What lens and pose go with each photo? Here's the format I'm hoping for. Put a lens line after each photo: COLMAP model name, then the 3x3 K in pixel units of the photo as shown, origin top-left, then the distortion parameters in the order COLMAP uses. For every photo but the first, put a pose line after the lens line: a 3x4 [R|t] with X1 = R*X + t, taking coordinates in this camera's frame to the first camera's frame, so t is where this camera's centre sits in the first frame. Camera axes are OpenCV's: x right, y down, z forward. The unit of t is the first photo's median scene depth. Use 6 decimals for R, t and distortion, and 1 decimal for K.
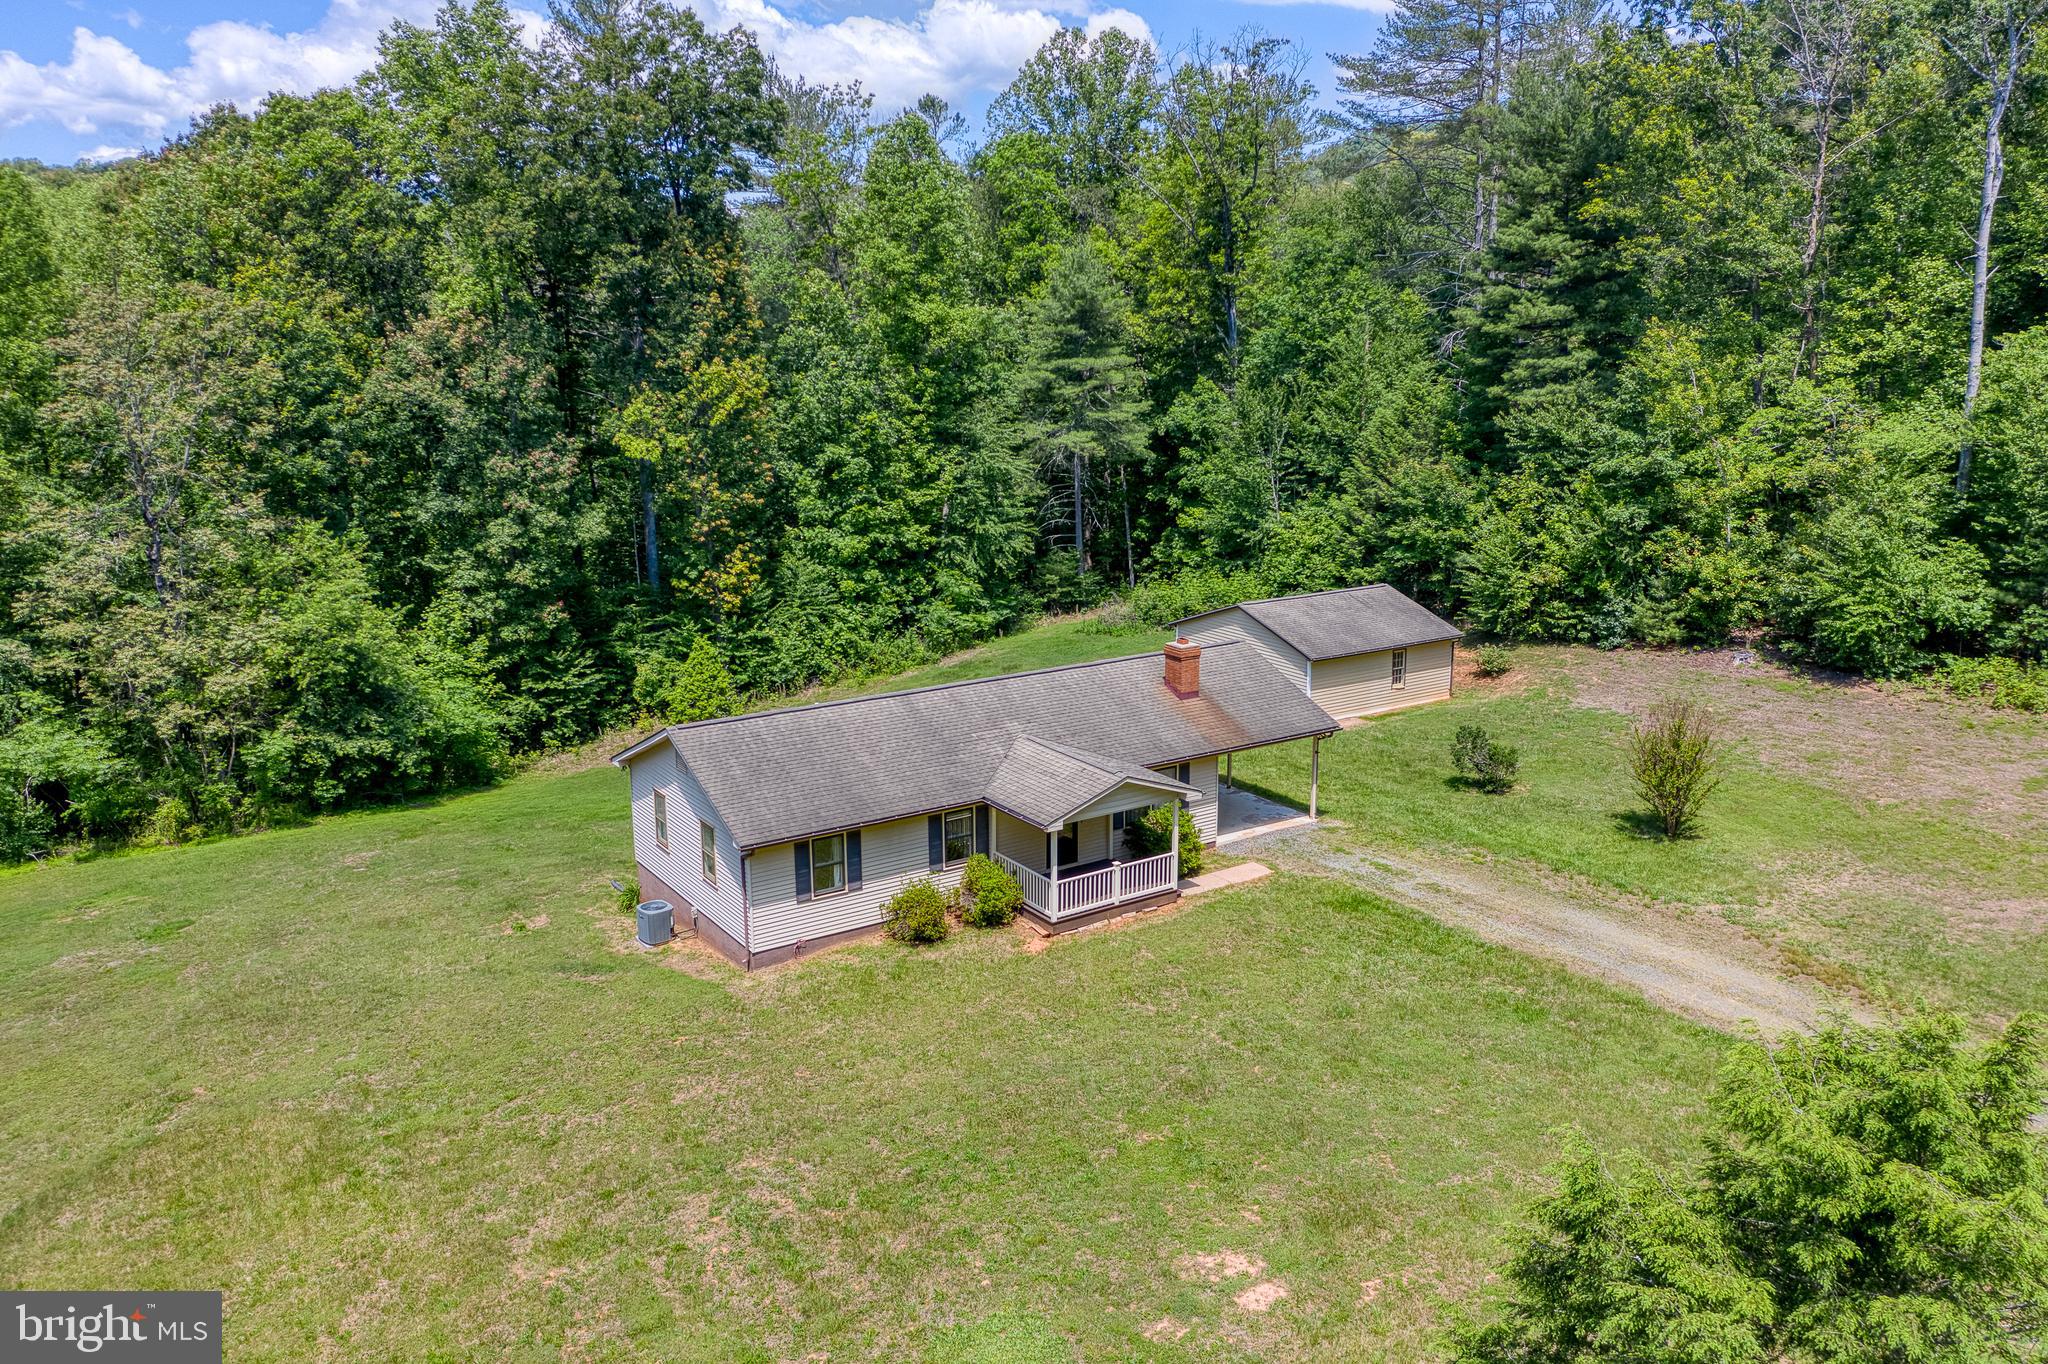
lens RADIAL K [[1582.3, 0, 1017.7], [0, 1582.3, 667.6], [0, 0, 1]] dist [-0.038291, 0.003997]
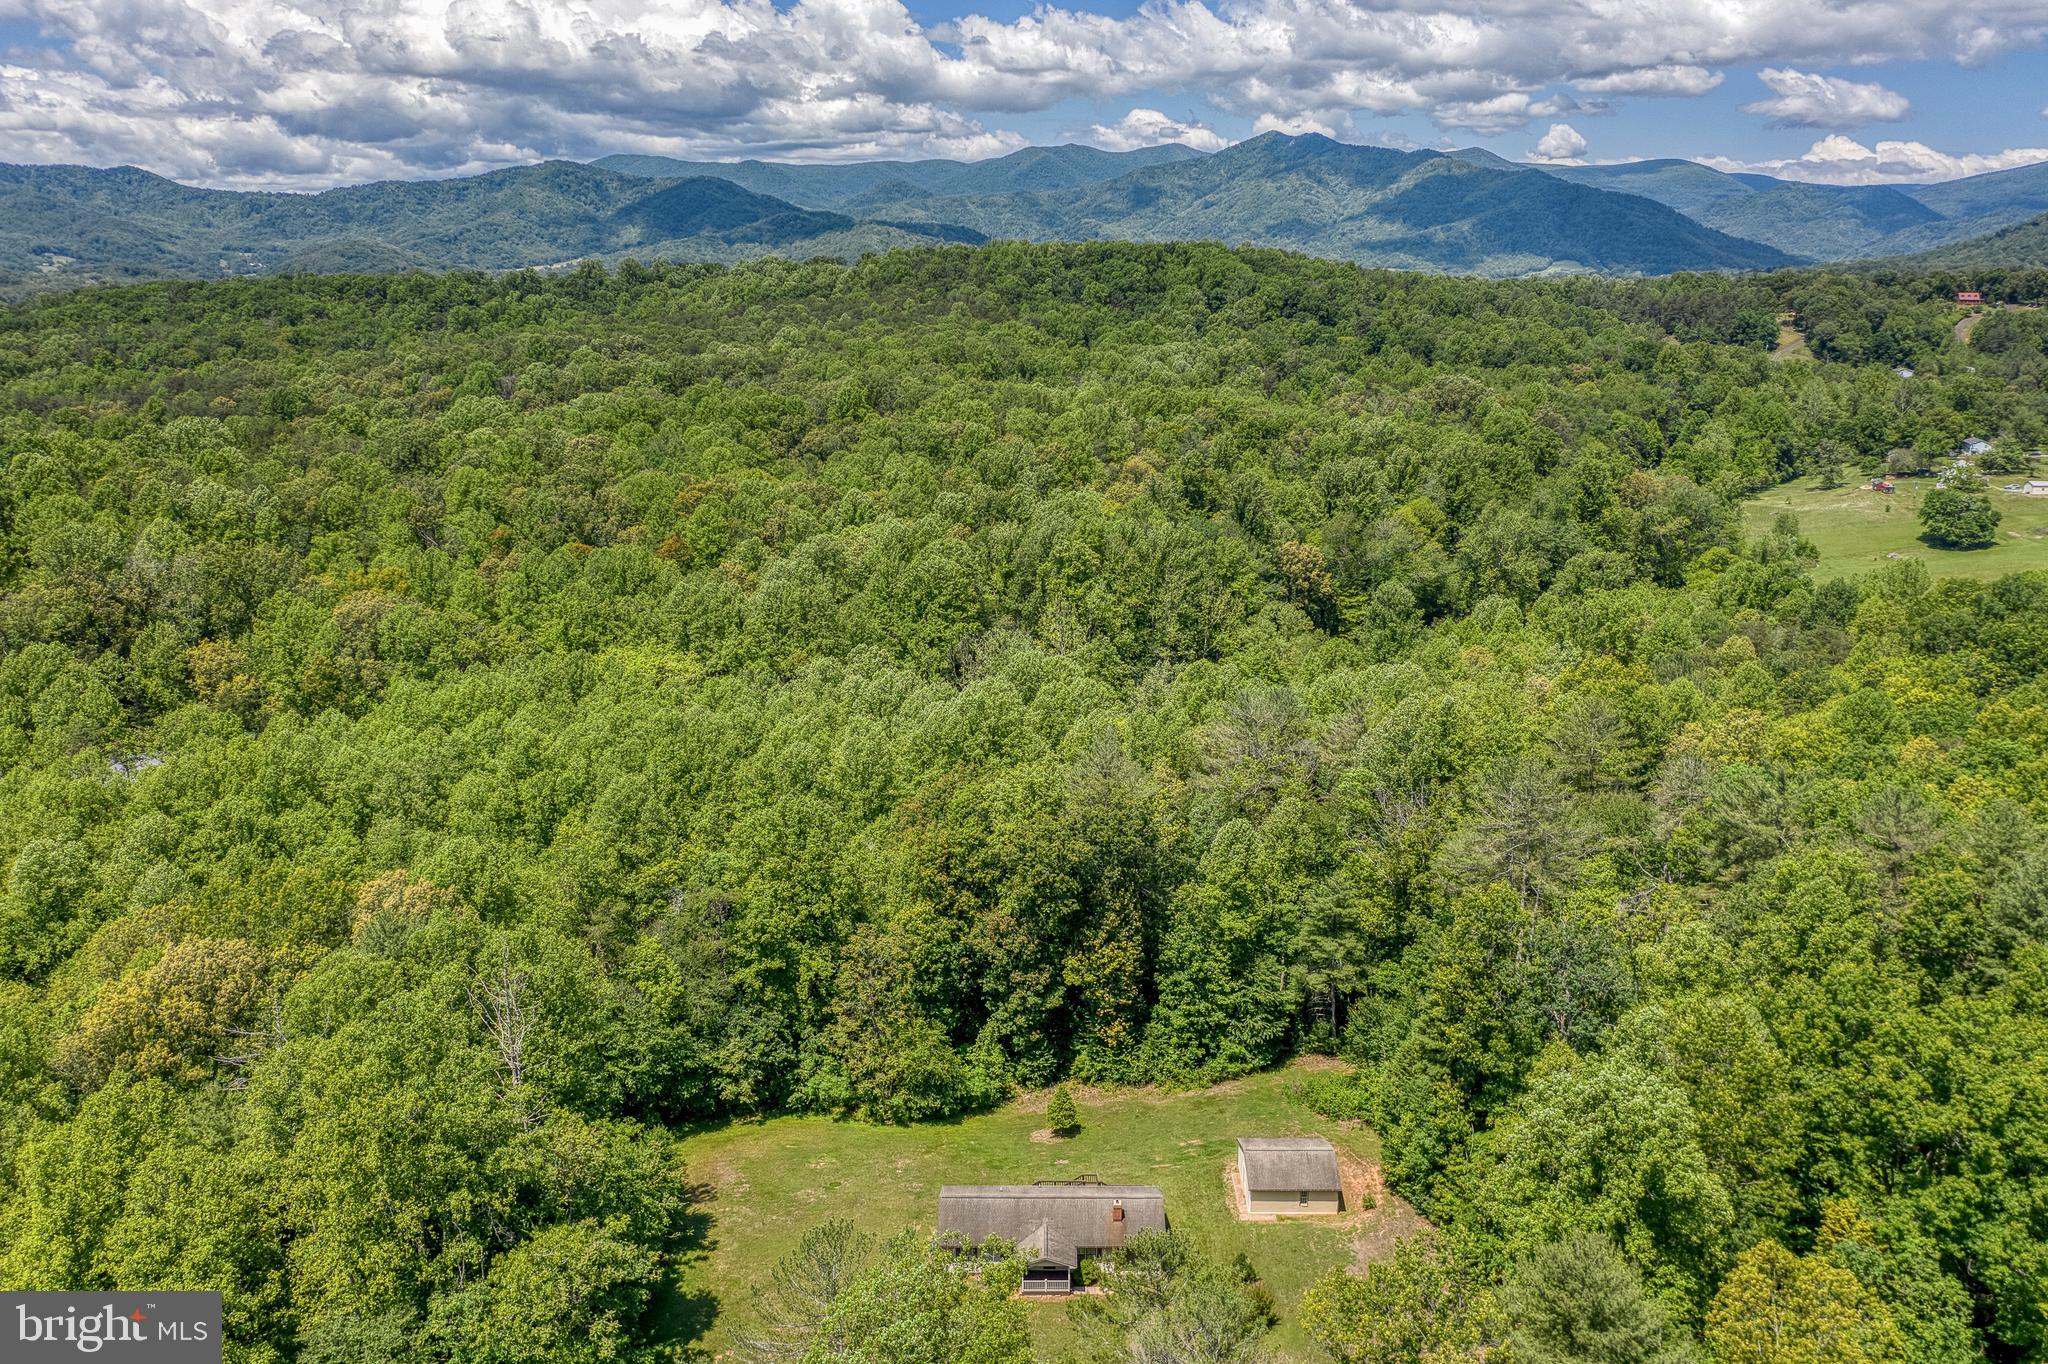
lens RADIAL K [[1582.3, 0, 1028.8], [0, 1582.3, 667.4], [0, 0, 1]] dist [-0.038291, 0.003997]
pose [[0.831360, 0.146542, -0.536065, 0.929309], [-0.129896, 0.989128, 0.068945, -0.787229], [0.540341, 0.012315, 0.841356, -1.030278]]
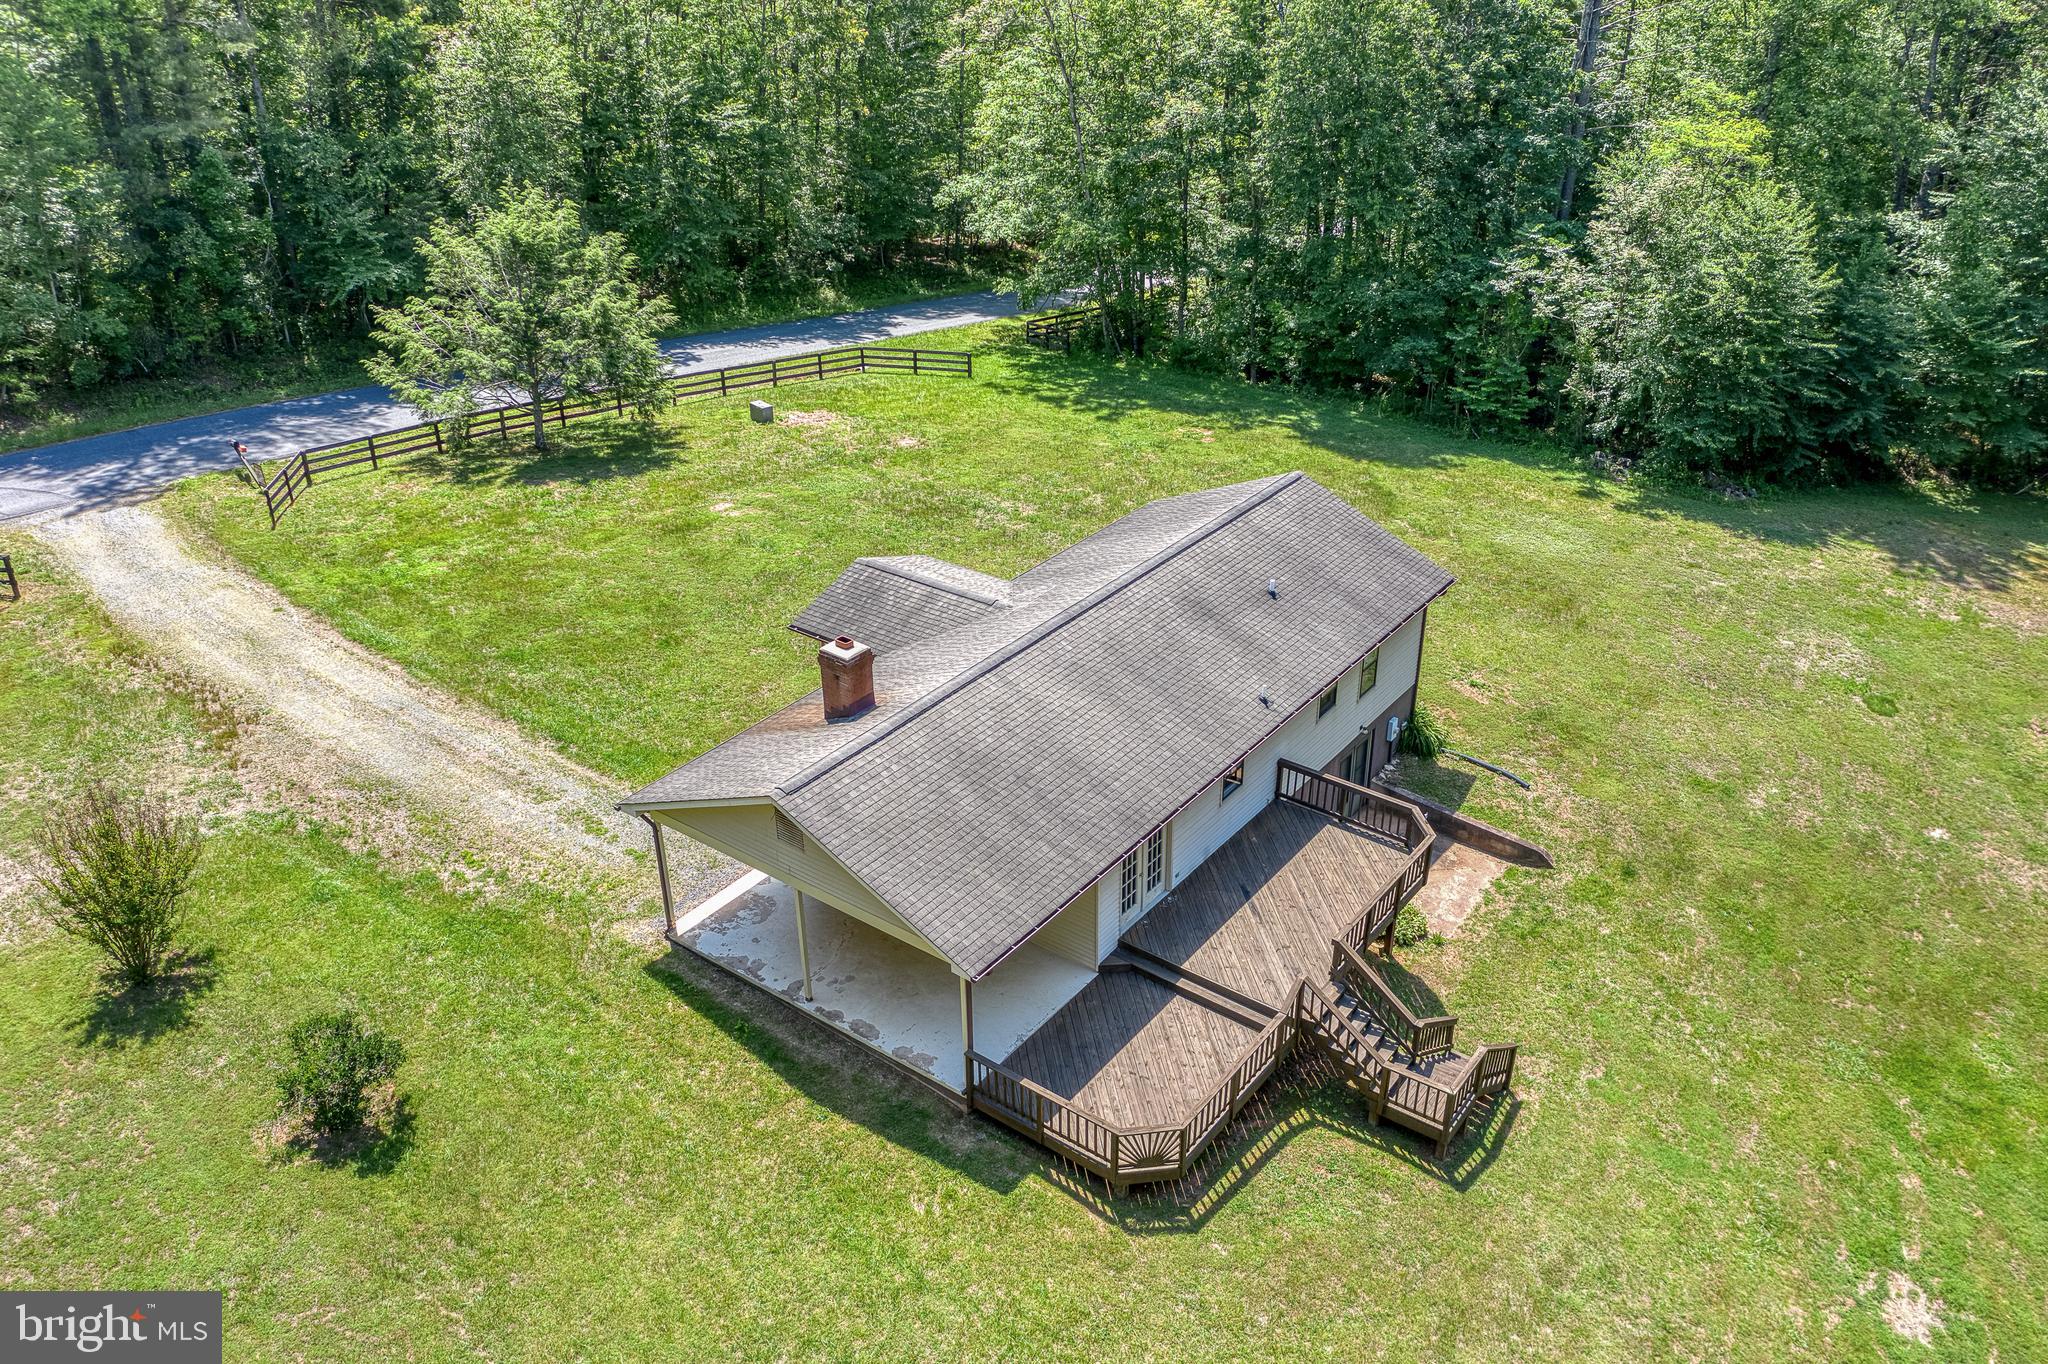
lens RADIAL K [[1582.3, 0, 1029.6], [0, 1582.3, 660.4], [0, 0, 1]] dist [-0.038291, 0.003997]
pose [[-0.943972, 0.173171, -0.280941, 0.147211], [-0.050360, 0.765722, 0.641197, -0.301820], [0.326159, 0.619421, -0.714100, 1.027336]]
